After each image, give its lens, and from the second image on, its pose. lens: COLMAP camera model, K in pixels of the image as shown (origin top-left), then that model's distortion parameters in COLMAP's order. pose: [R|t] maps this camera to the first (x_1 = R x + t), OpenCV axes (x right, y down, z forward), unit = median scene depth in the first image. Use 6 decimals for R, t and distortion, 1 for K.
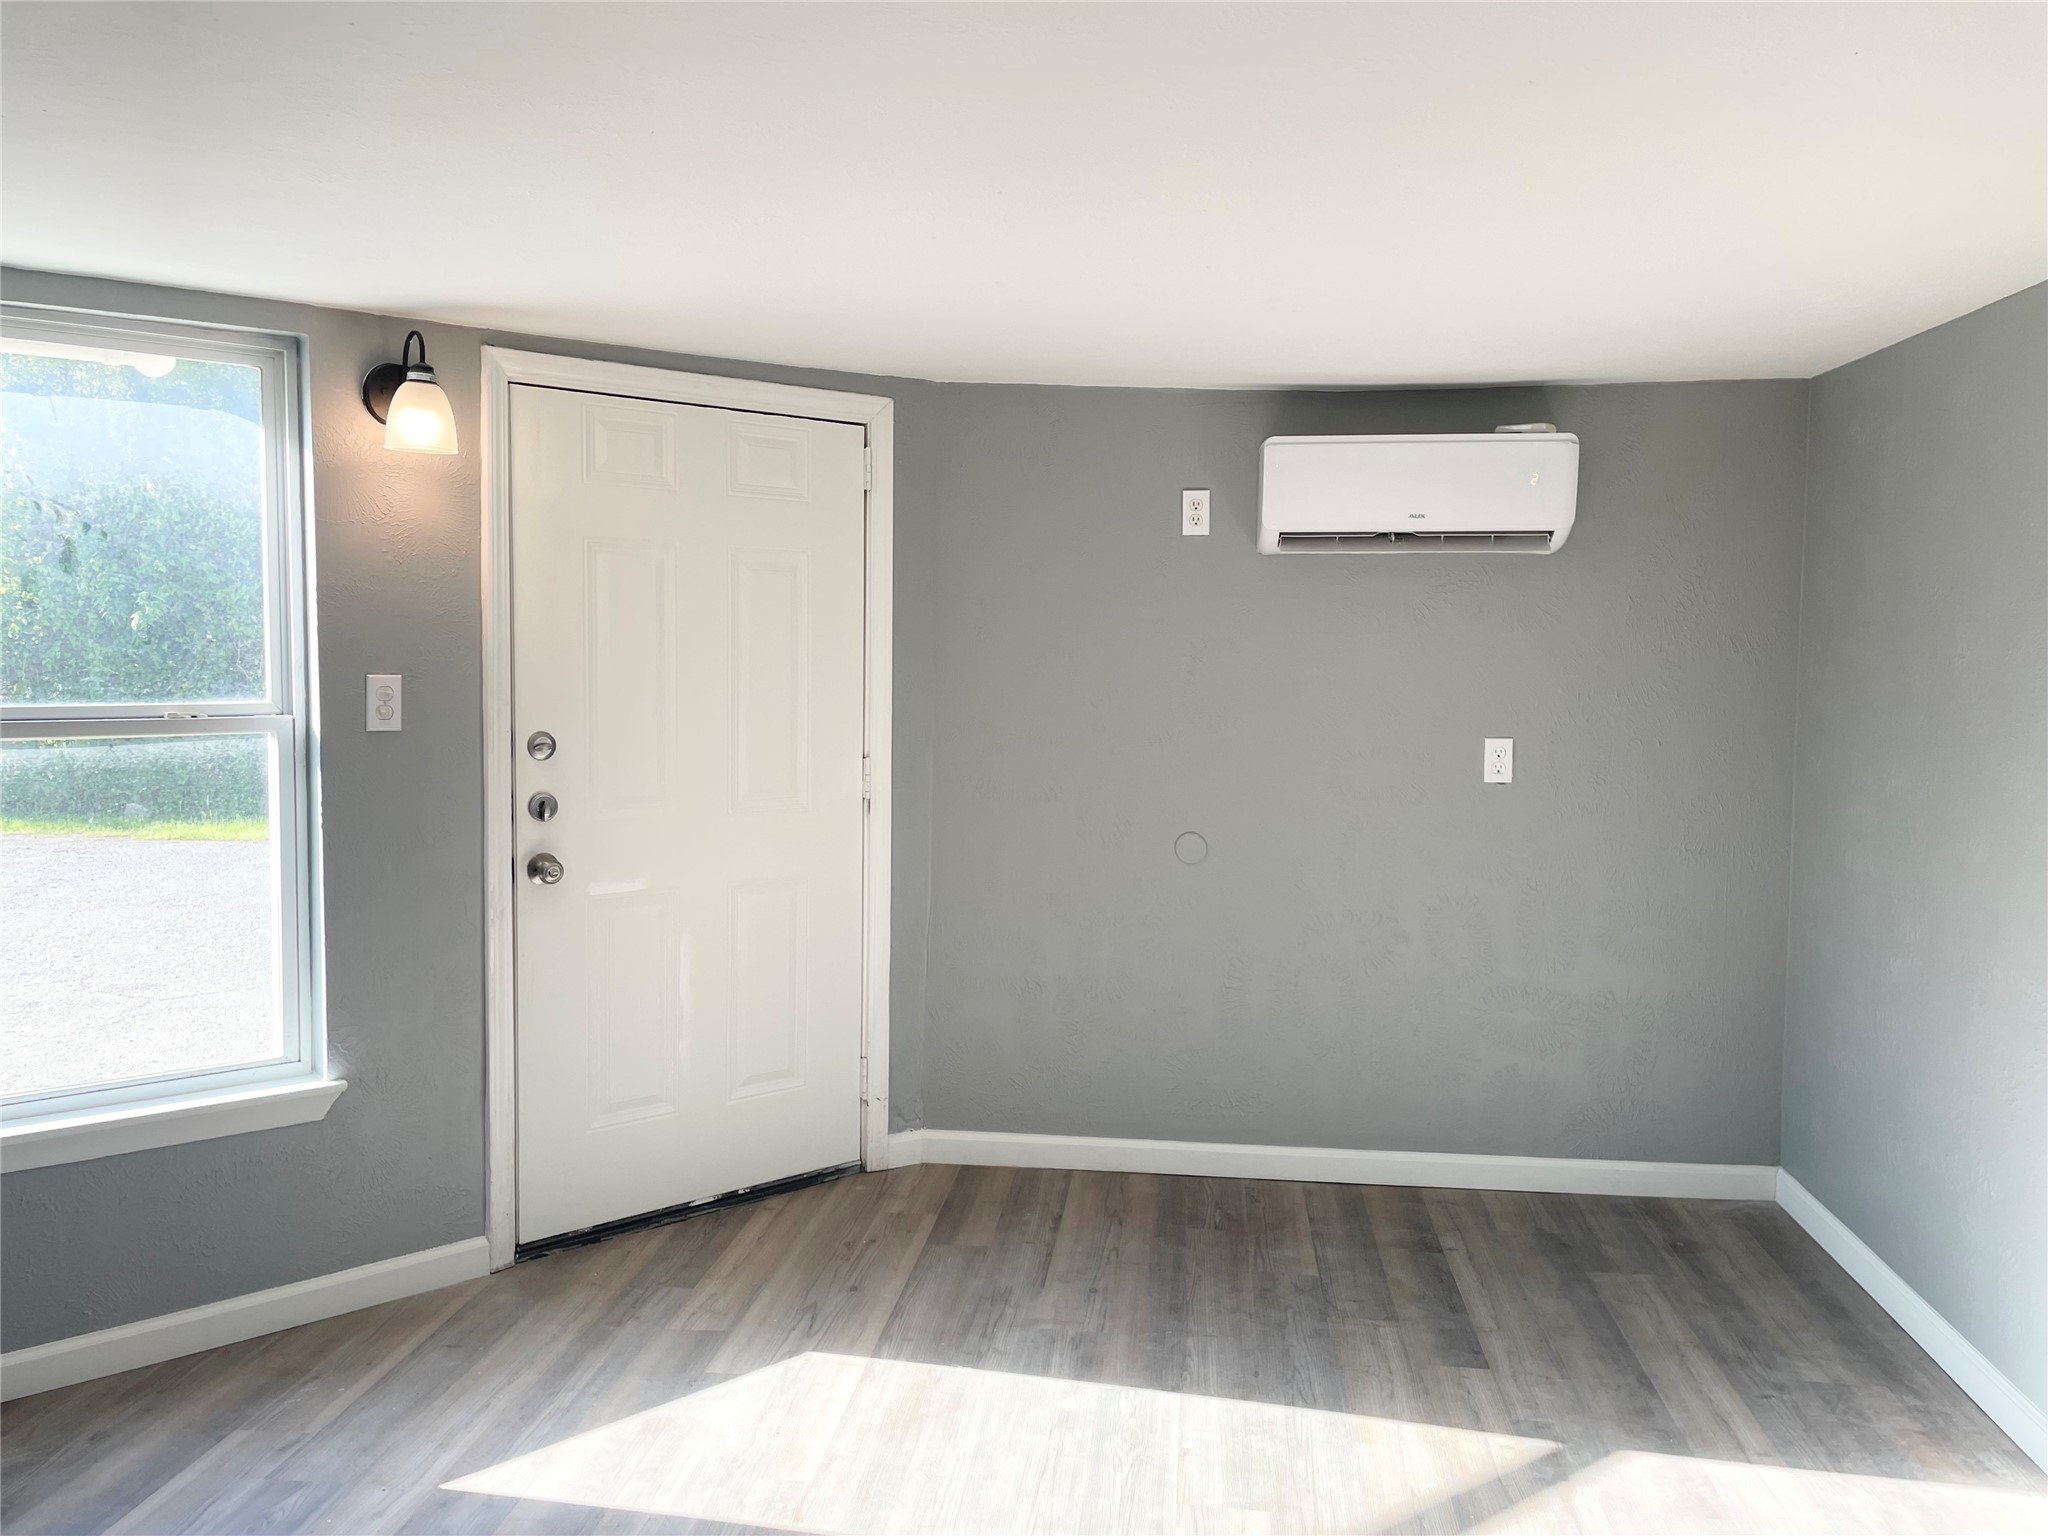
lens RADIAL K [[1558.6, 0, 1024.0], [0, 1558.6, 768.0], [0, 0, 1]] dist [0.087402, -0.107445]
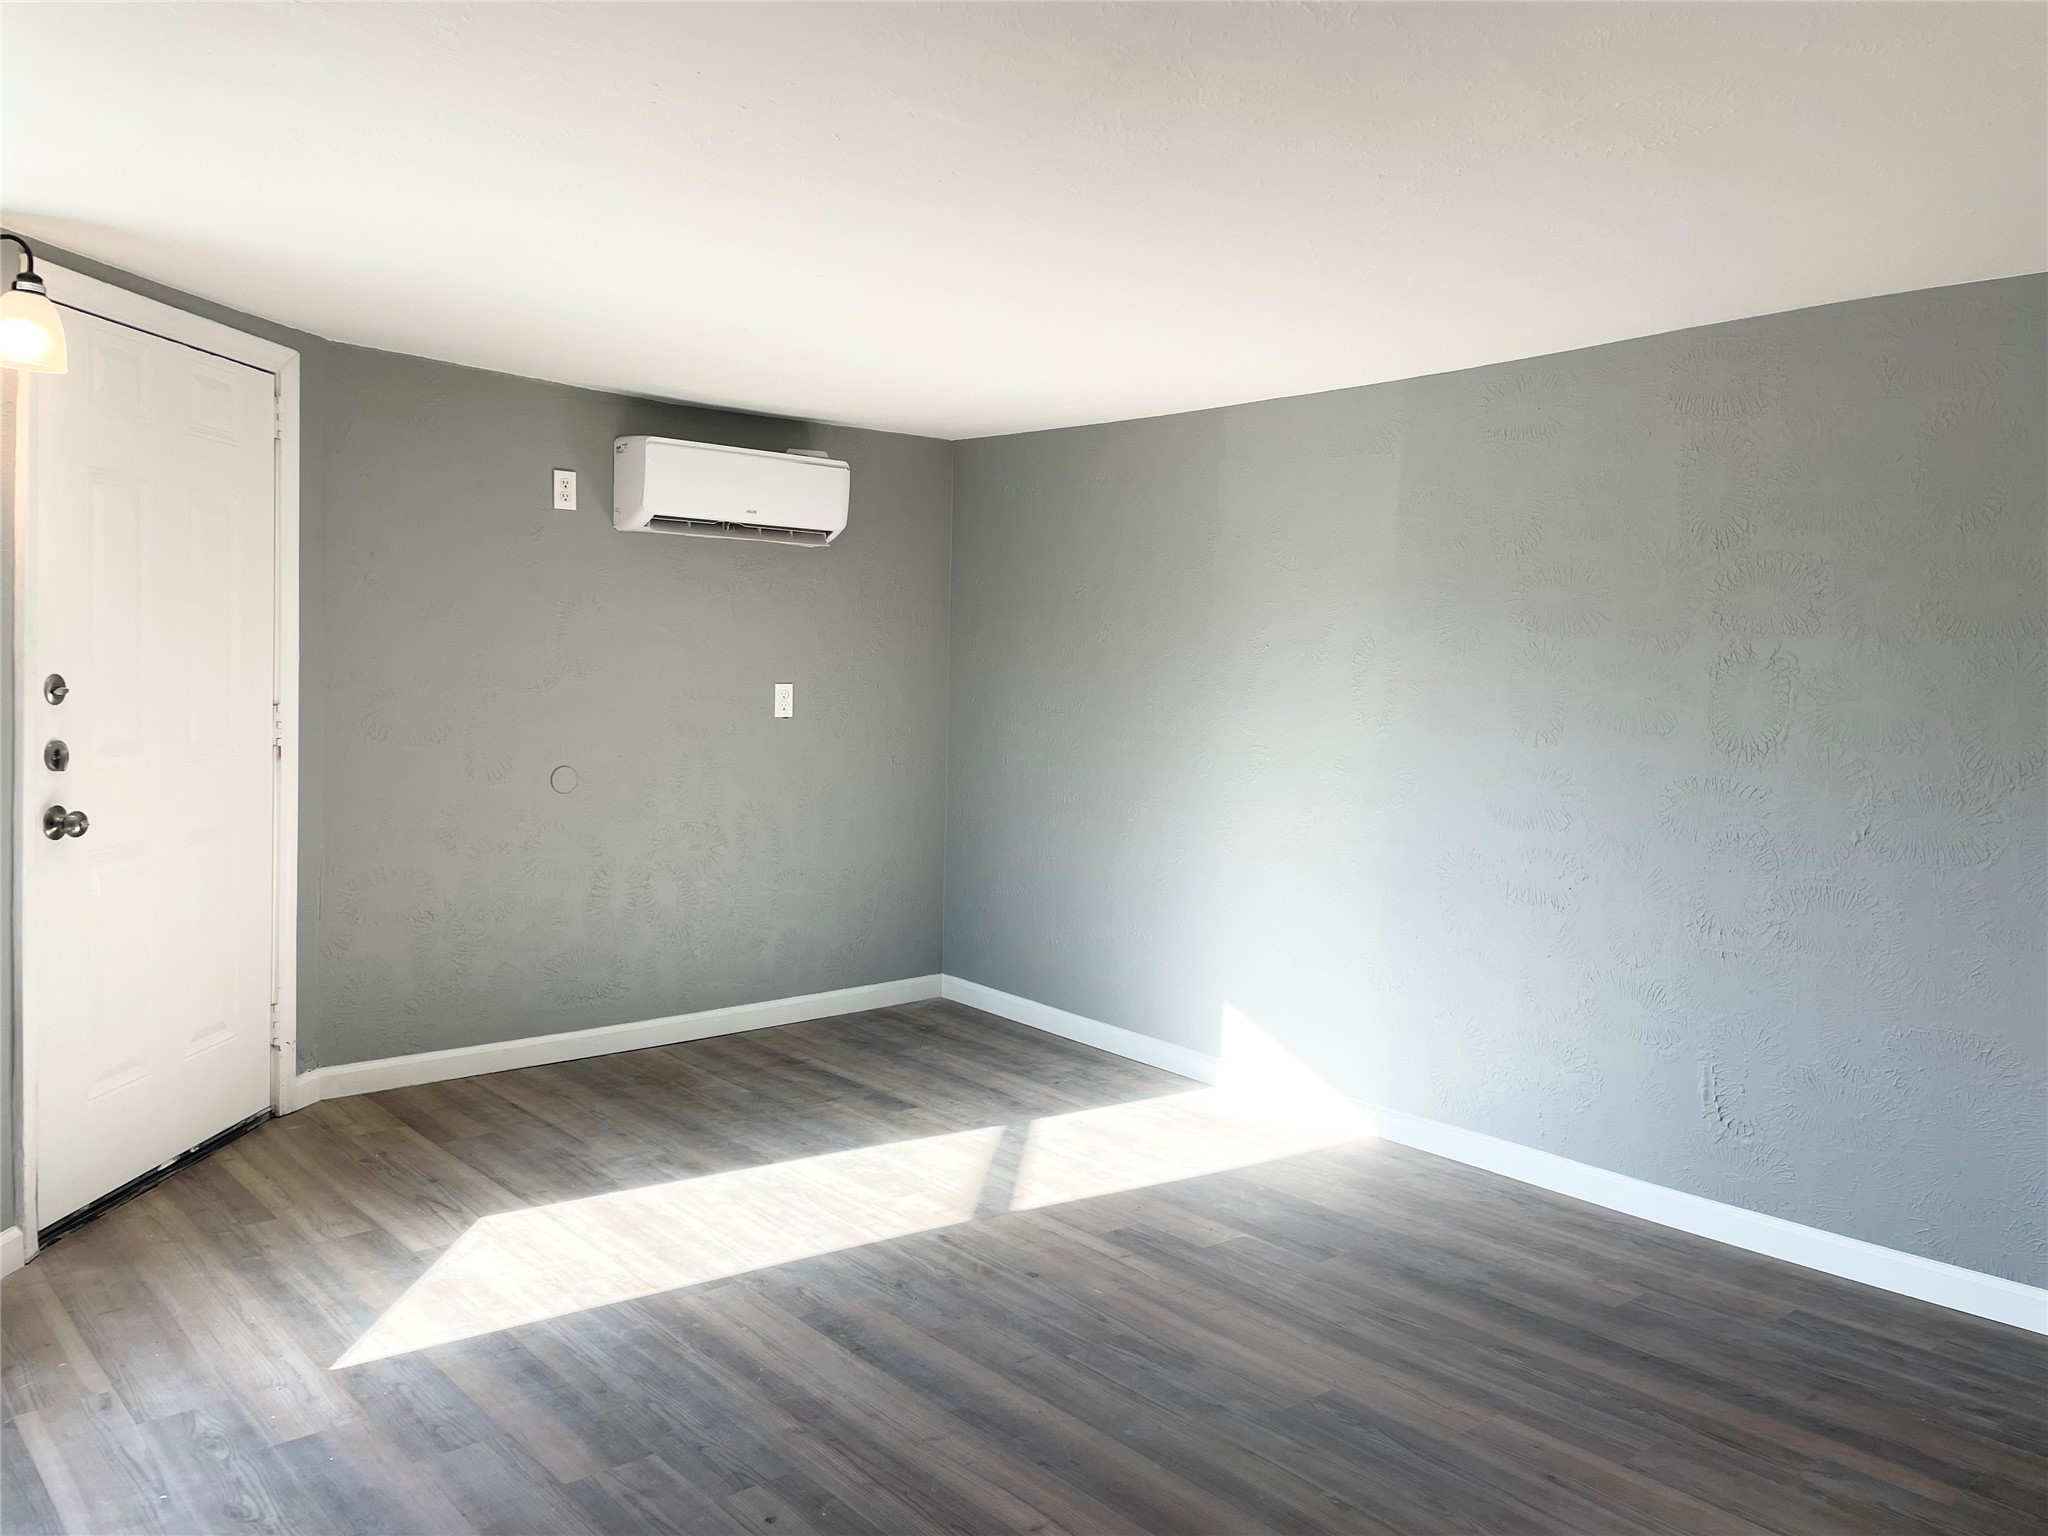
lens RADIAL K [[1542.3, 0, 1028.6], [0, 1542.3, 785.7], [0, 0, 1]] dist [0.083681, -0.112140]
pose [[0.681124, -0.053132, 0.730238, -0.544607], [0.034767, 0.998585, 0.040228, 0.022997], [-0.731343, -0.002012, 0.682007, -0.044470]]
